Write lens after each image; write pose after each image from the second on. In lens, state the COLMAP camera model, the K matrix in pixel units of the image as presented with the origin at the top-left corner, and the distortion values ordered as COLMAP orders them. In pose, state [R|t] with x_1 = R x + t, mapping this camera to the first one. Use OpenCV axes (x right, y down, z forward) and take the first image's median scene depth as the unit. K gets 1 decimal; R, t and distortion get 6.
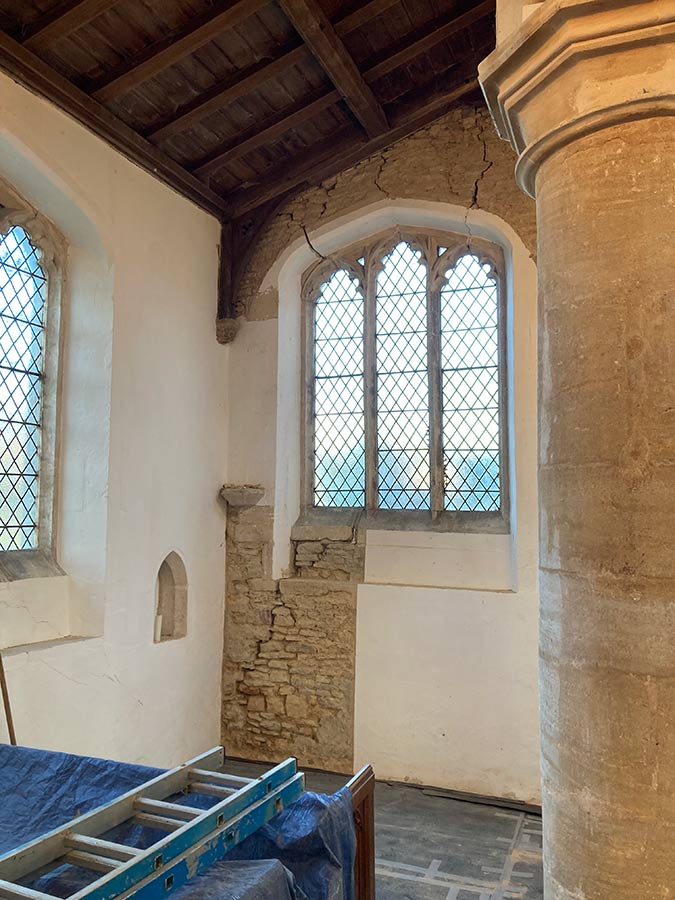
lens RADIAL K [[734.5, 0, 337.5], [0, 734.5, 450.0], [0, 0, 1]] dist [0.118311, -0.207410]
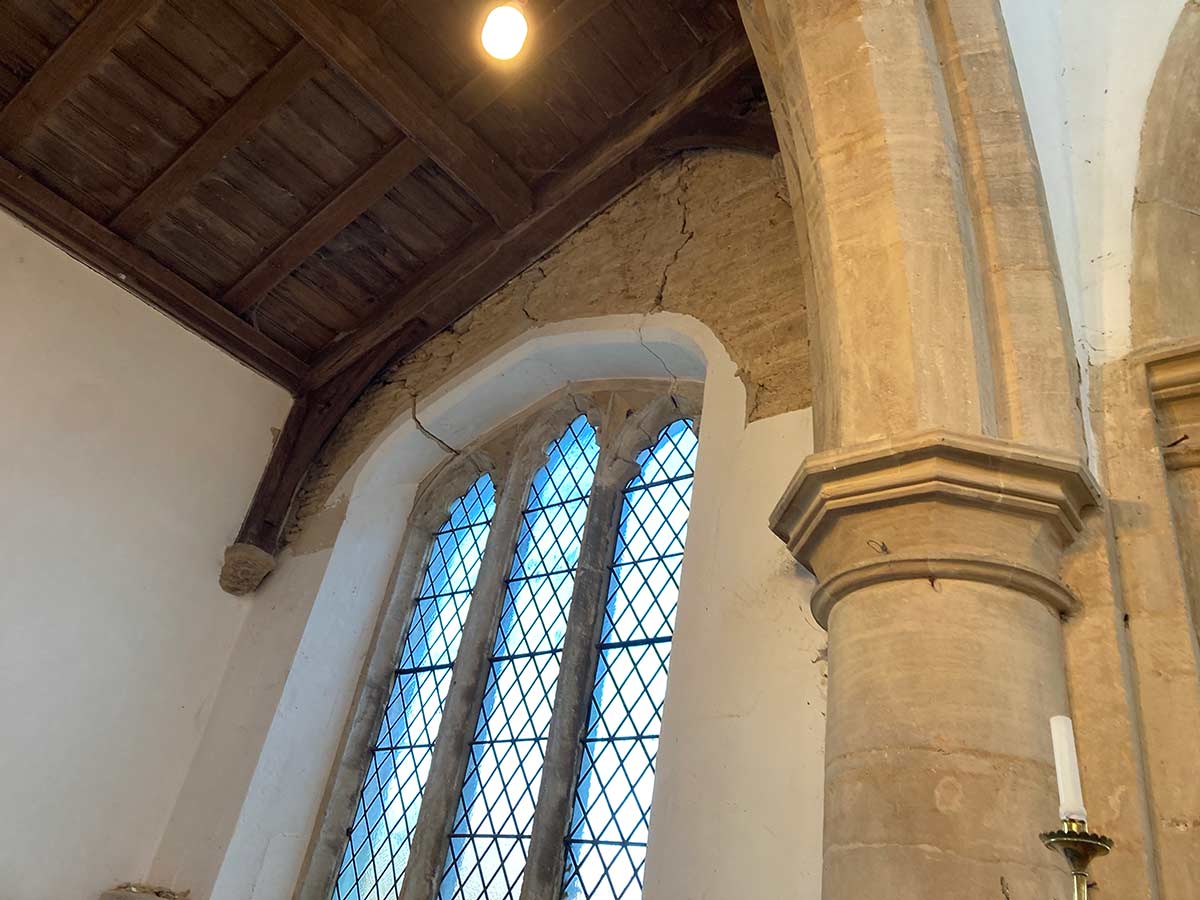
lens RADIAL K [[971.7, 0, 613.6], [0, 971.7, 448.1], [0, 0, 1]] dist [0.118297, -0.191514]
pose [[0.950925, -0.024156, -0.308478, 0.333343], [-0.120404, 0.889487, -0.440813, 0.042237], [0.285035, 0.456322, 0.842927, 0.456901]]
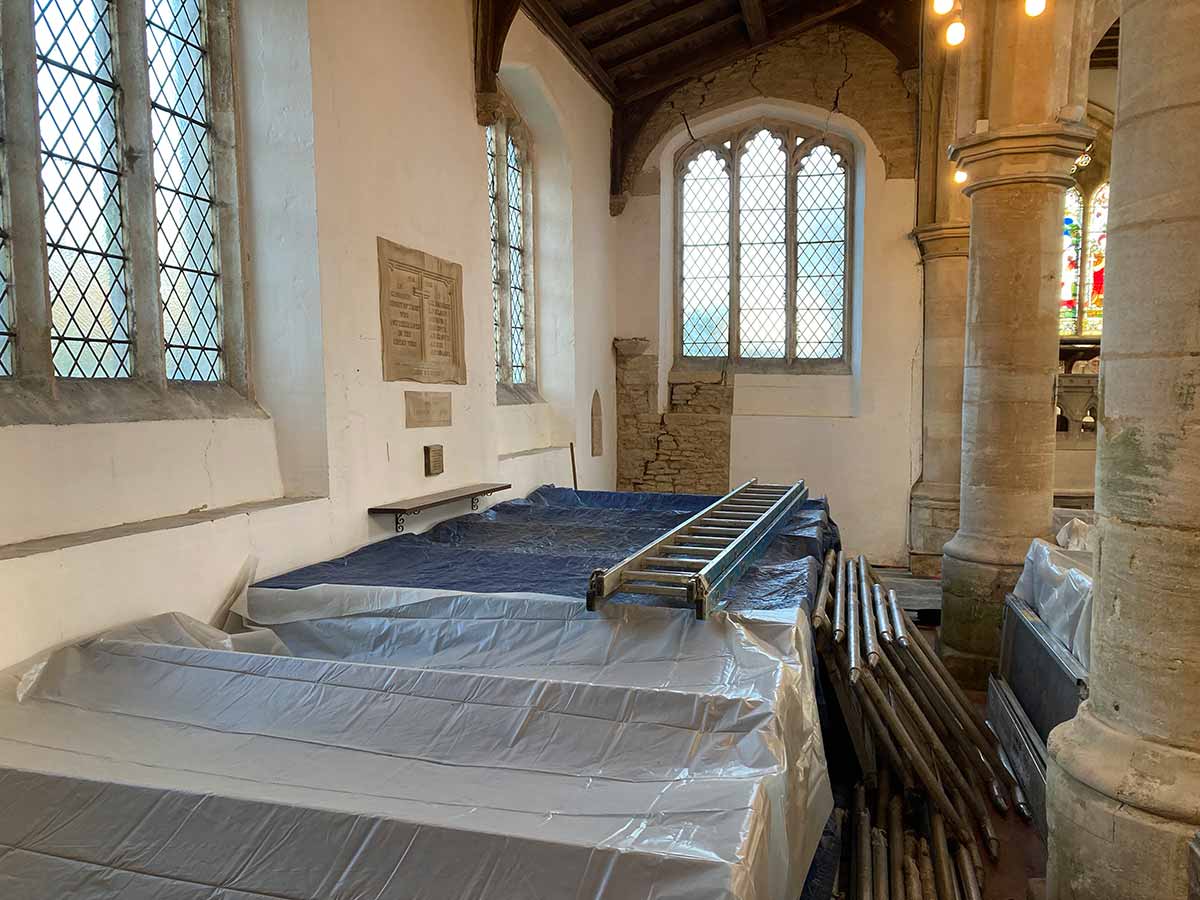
lens RADIAL K [[979.3, 0, 600.0], [0, 979.3, 450.0], [0, 0, 1]] dist [0.118311, -0.207410]
pose [[0.990662, -0.011584, 0.135849, -0.409481], [-0.009449, 0.988154, 0.153173, -0.016674], [-0.136014, -0.153027, 0.978817, -0.612779]]
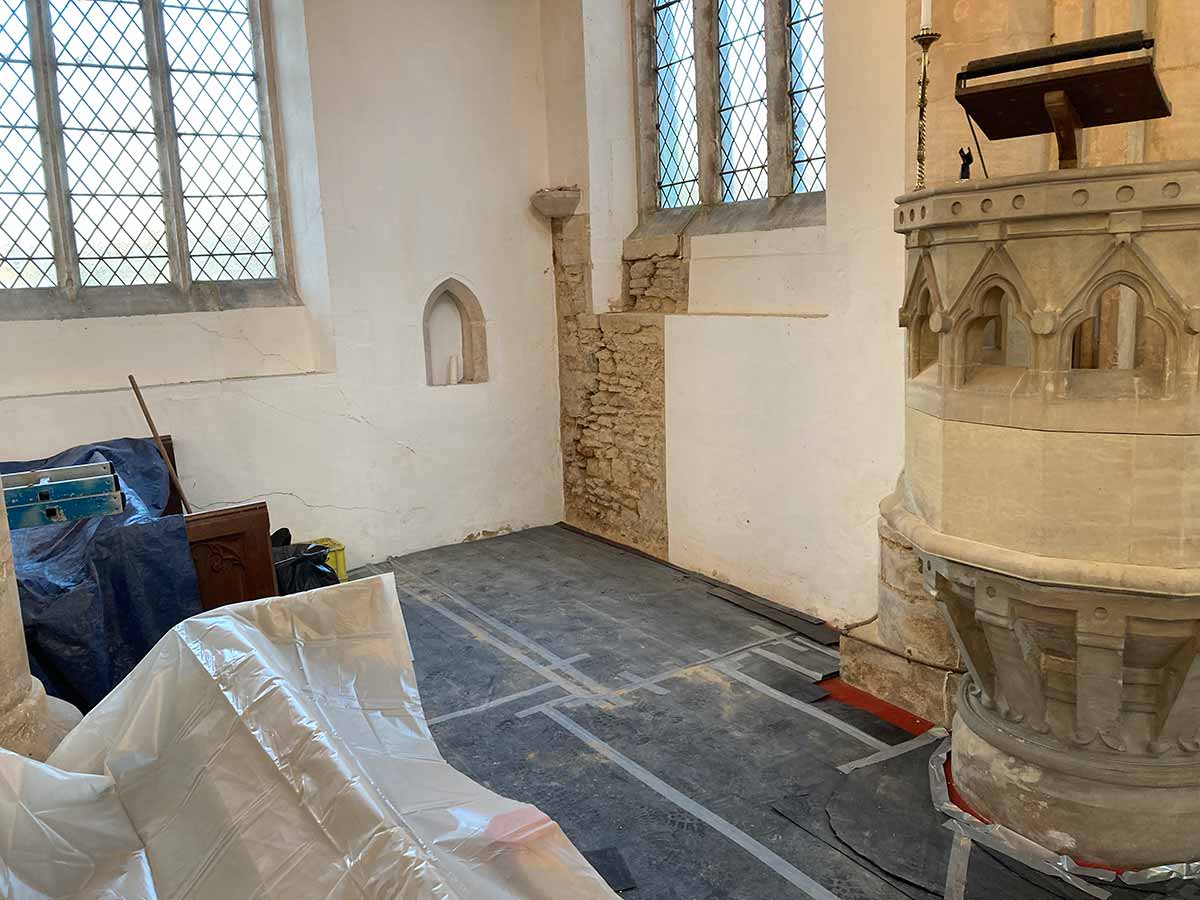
lens RADIAL K [[979.3, 0, 600.0], [0, 979.3, 450.0], [0, 0, 1]] dist [0.118311, -0.207410]
pose [[0.806961, 0.054980, -0.588040, 0.513987], [0.106237, 0.965905, 0.236098, 0.073712], [0.580971, -0.252993, 0.773606, 0.190288]]
